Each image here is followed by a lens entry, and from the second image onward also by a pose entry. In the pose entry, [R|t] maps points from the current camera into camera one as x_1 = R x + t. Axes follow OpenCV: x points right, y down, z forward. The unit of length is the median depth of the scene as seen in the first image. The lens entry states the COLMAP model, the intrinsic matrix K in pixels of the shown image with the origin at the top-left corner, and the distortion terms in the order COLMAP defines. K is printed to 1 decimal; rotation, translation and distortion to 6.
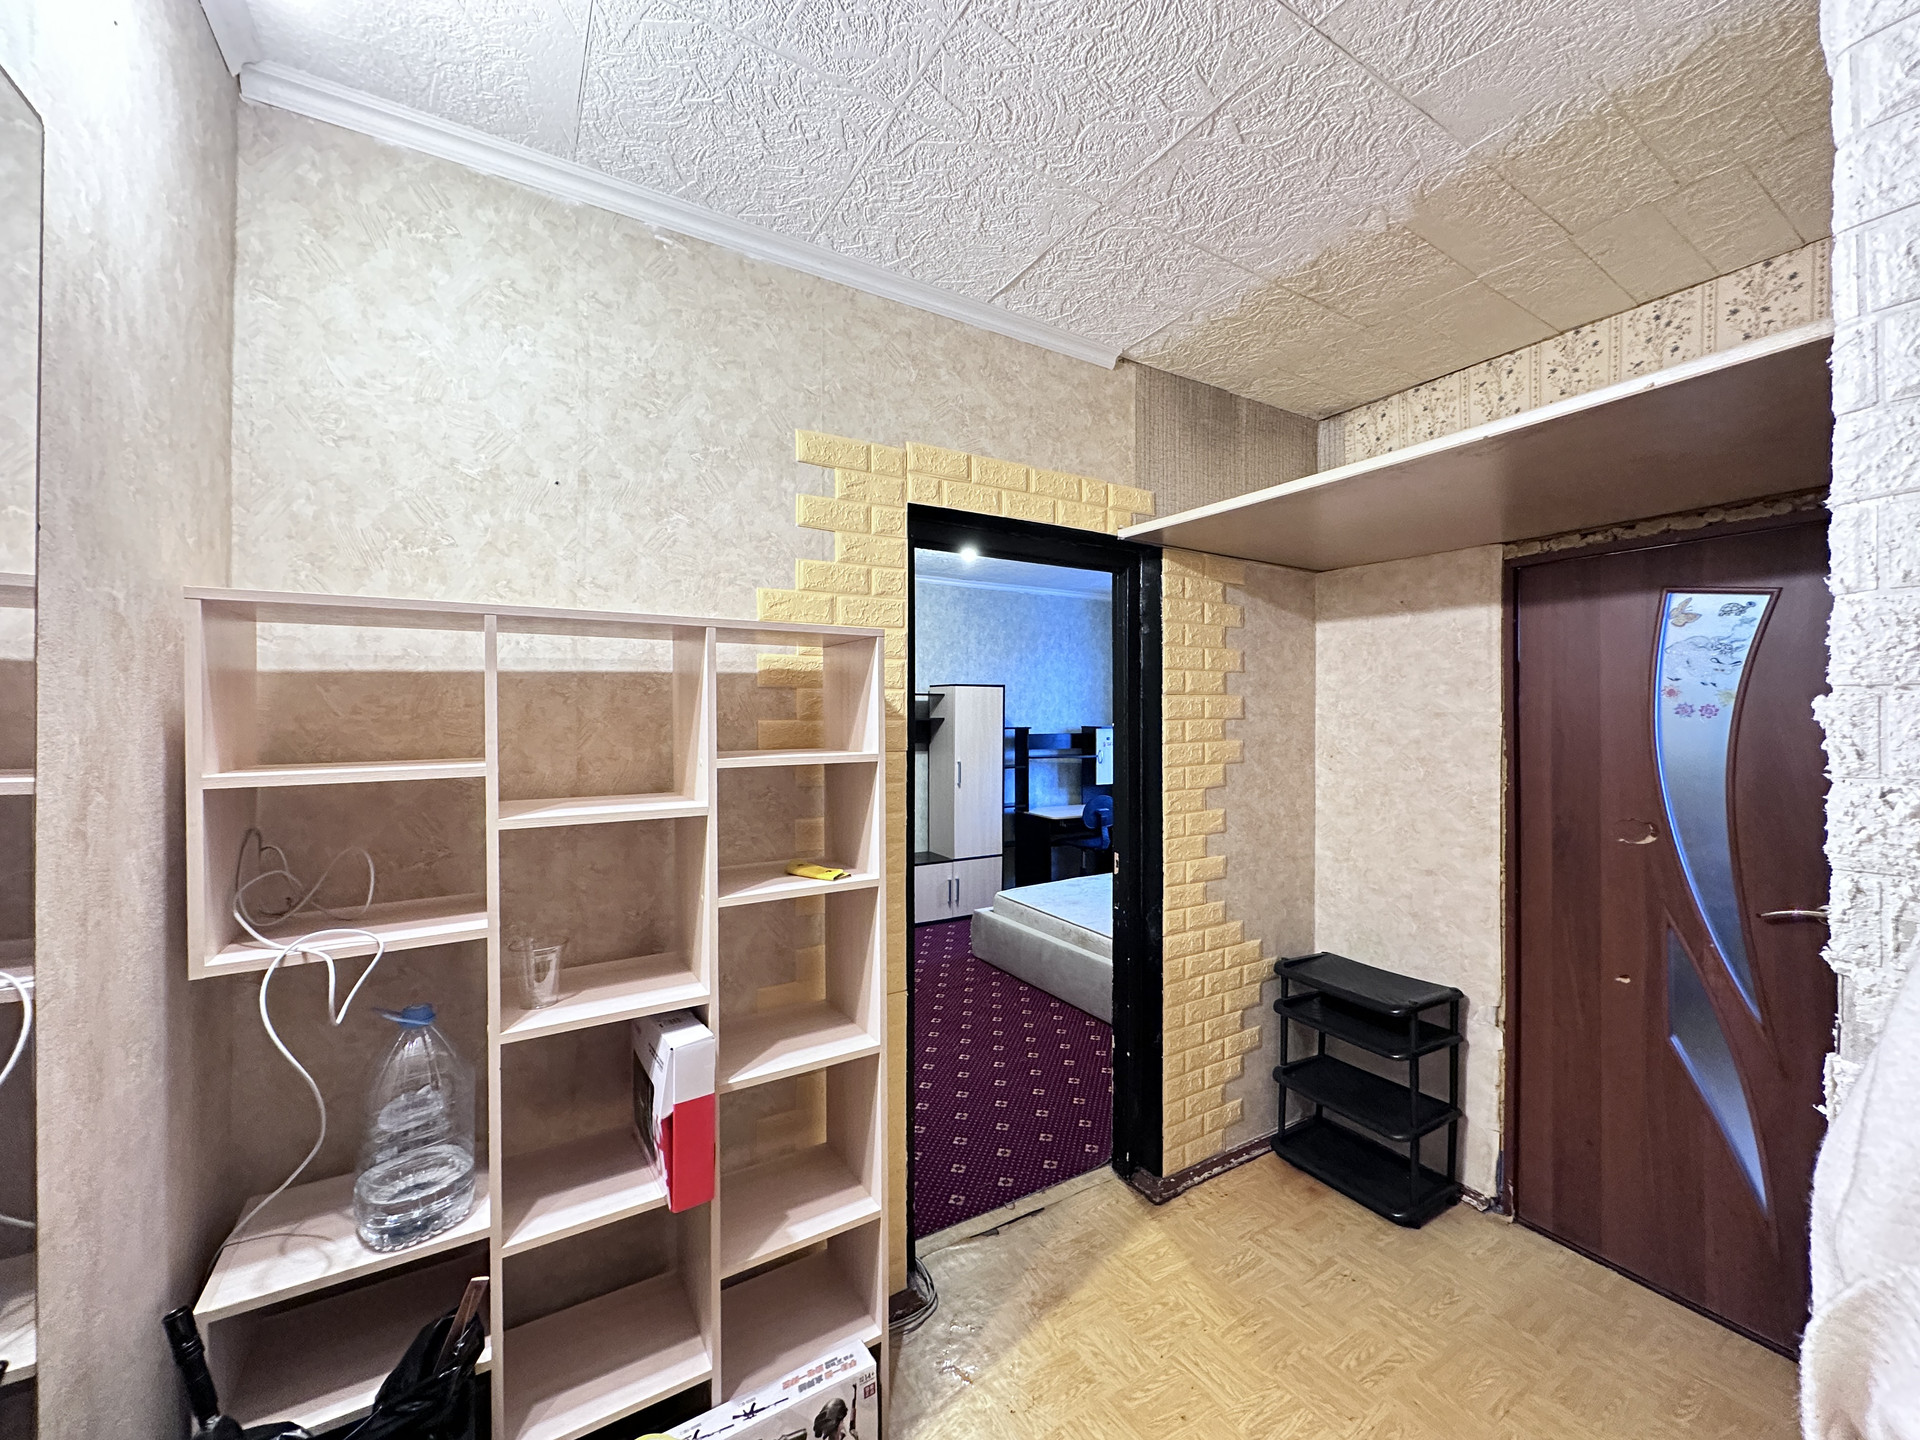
lens RADIAL K [[764.1, 0, 957.8], [0, 764.1, 711.7], [0, 0, 1]] dist [-0.005168, 0.000915]
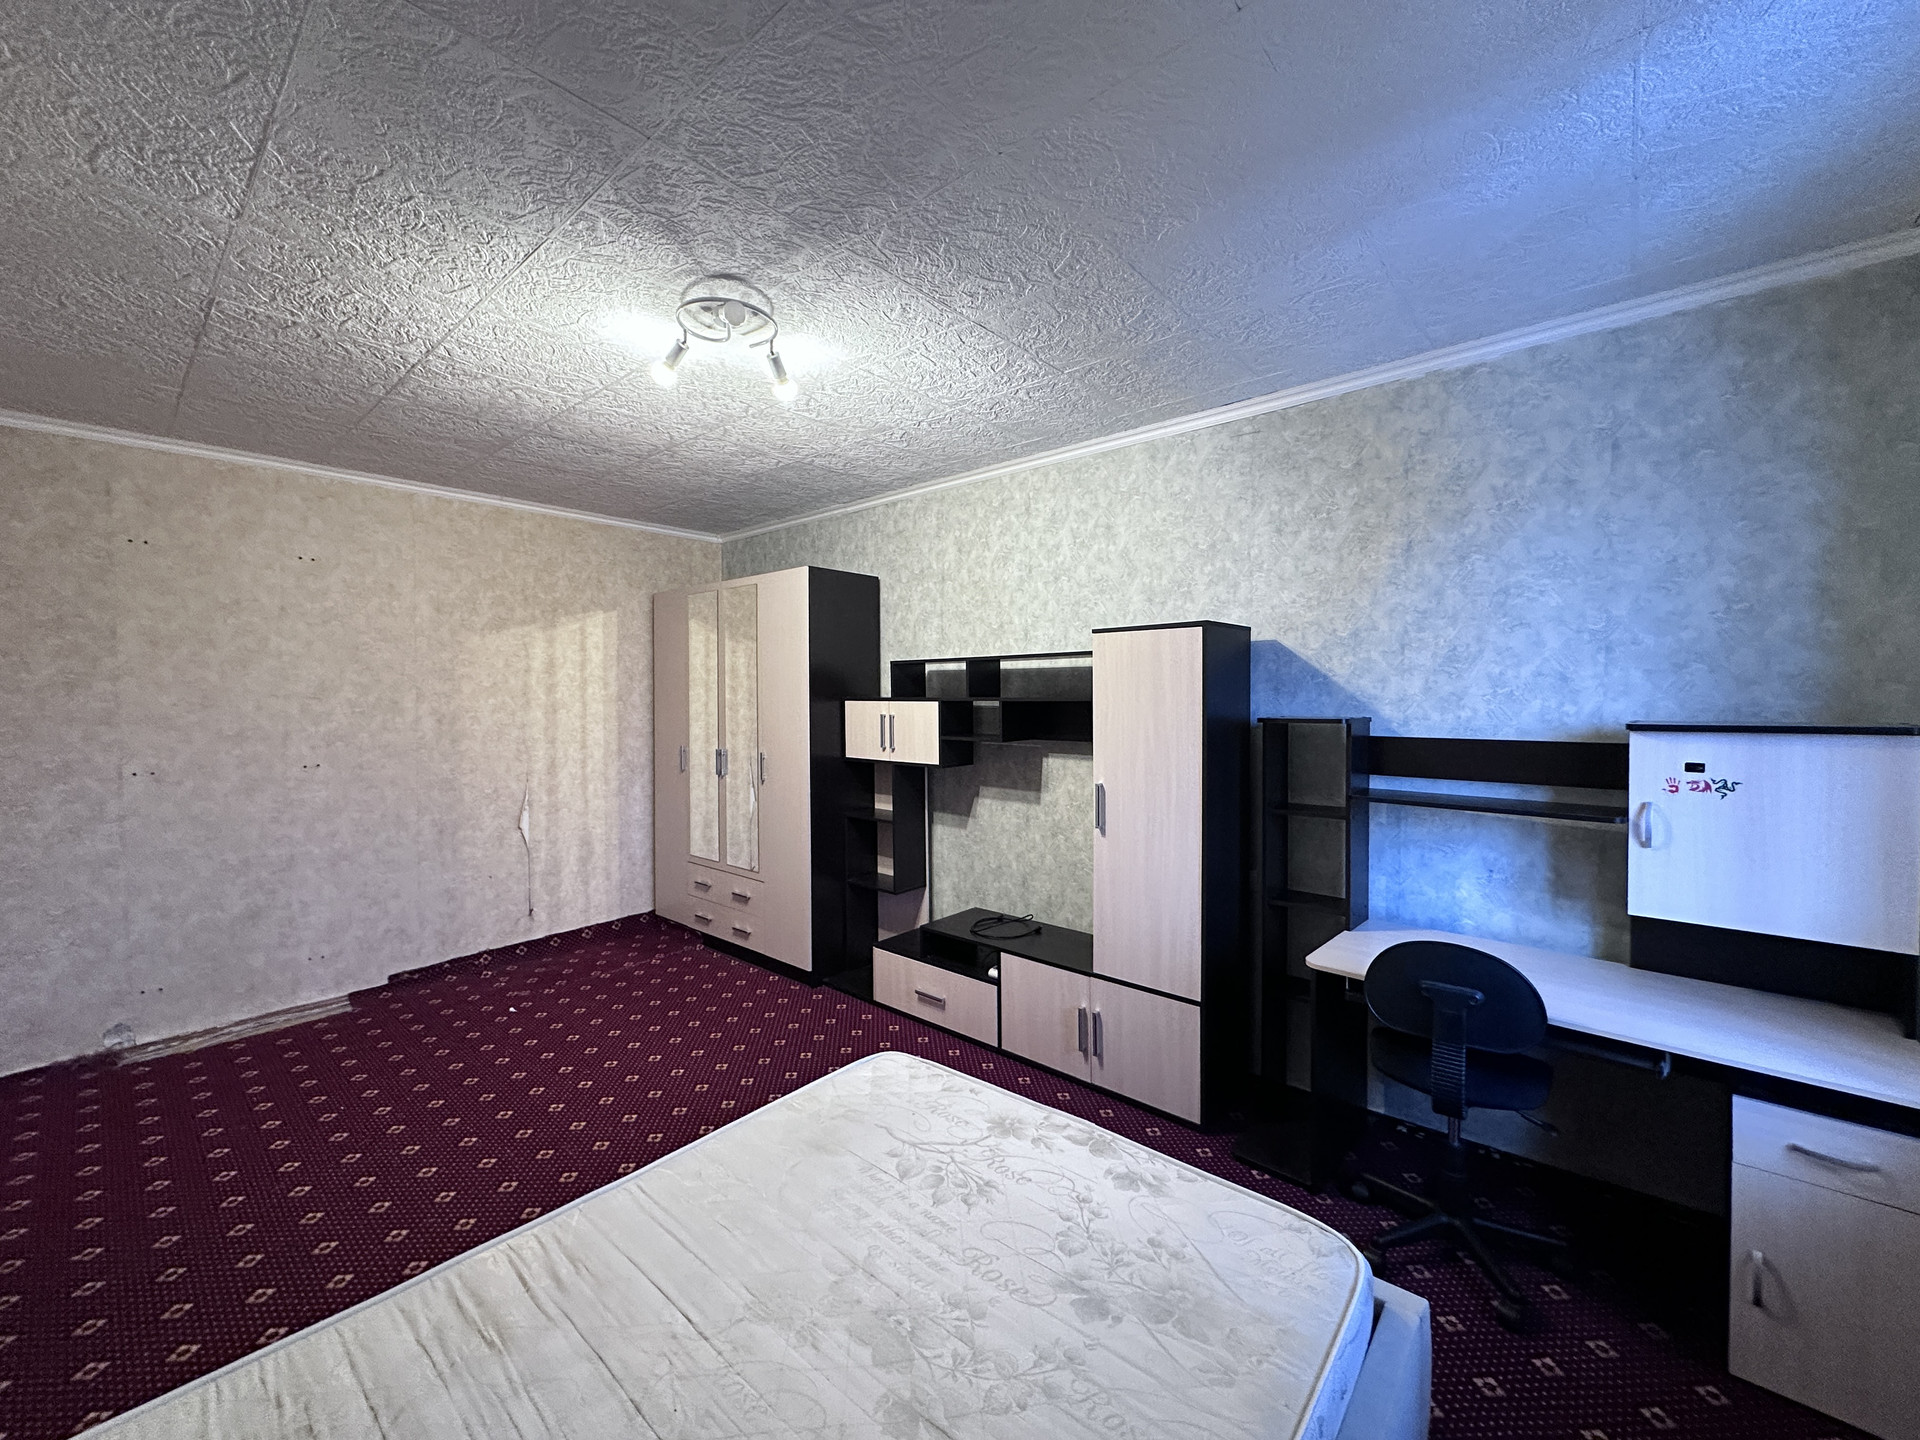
lens RADIAL K [[764.1, 0, 966.8], [0, 764.1, 716.7], [0, 0, 1]] dist [-0.005168, 0.000915]
pose [[0.305262, 0.022999, -0.951991, 0.427438], [0.006636, 0.999633, 0.026278, 0.007227], [0.952245, -0.014339, 0.304997, 0.721040]]
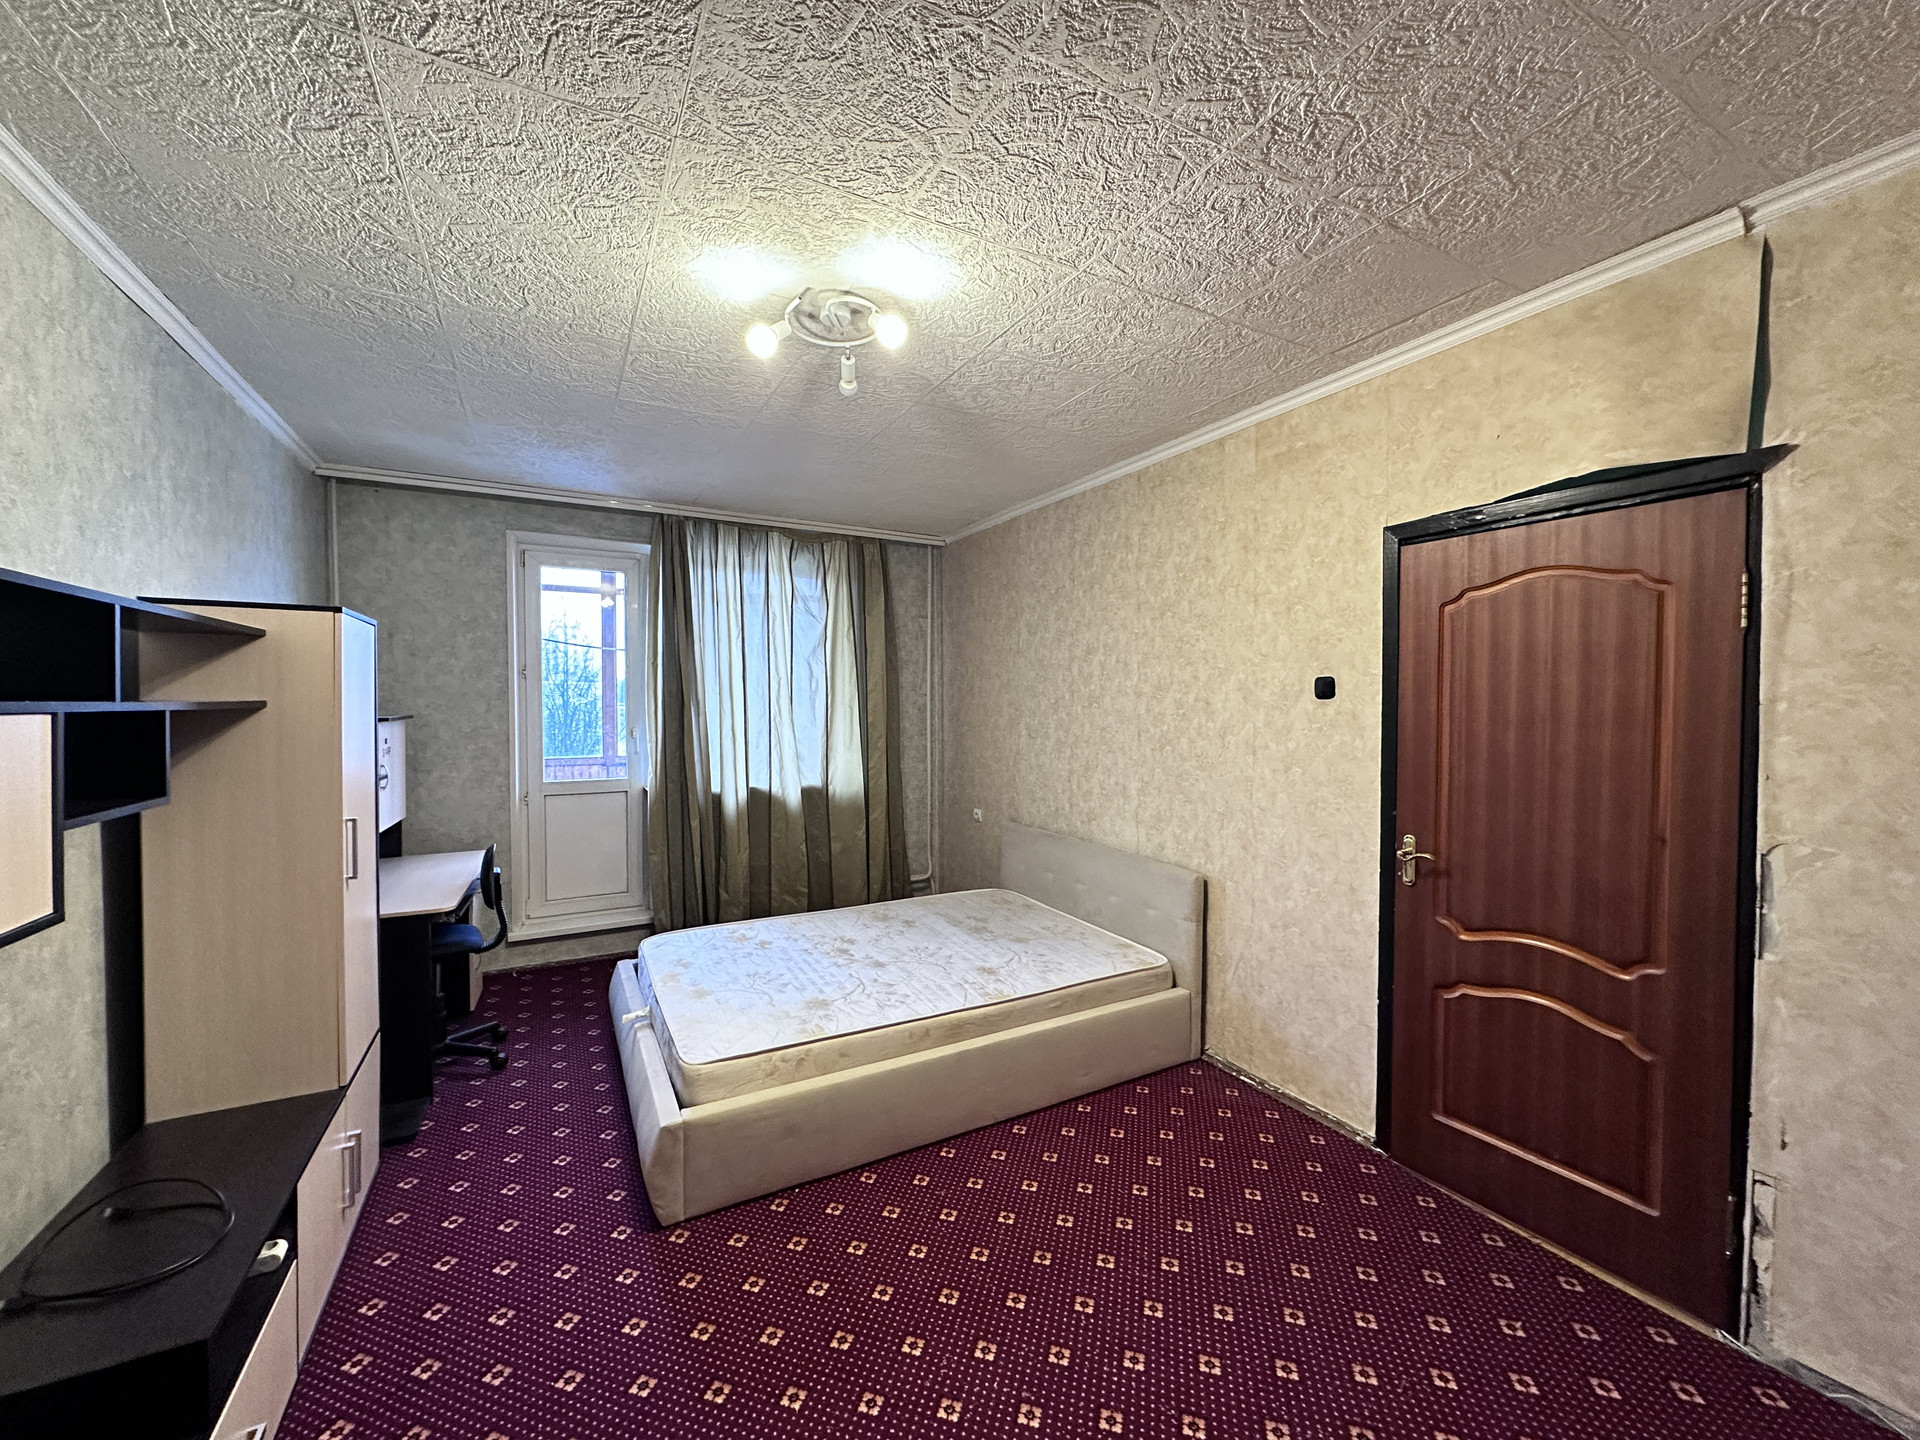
lens RADIAL K [[764.1, 0, 967.7], [0, 764.1, 716.9], [0, 0, 1]] dist [-0.005168, 0.000915]
pose [[0.046820, -0.024508, 0.998603, -0.331299], [0.000959, 0.999700, 0.024490, 0.006907], [-0.998903, -0.000189, 0.046830, 0.645504]]
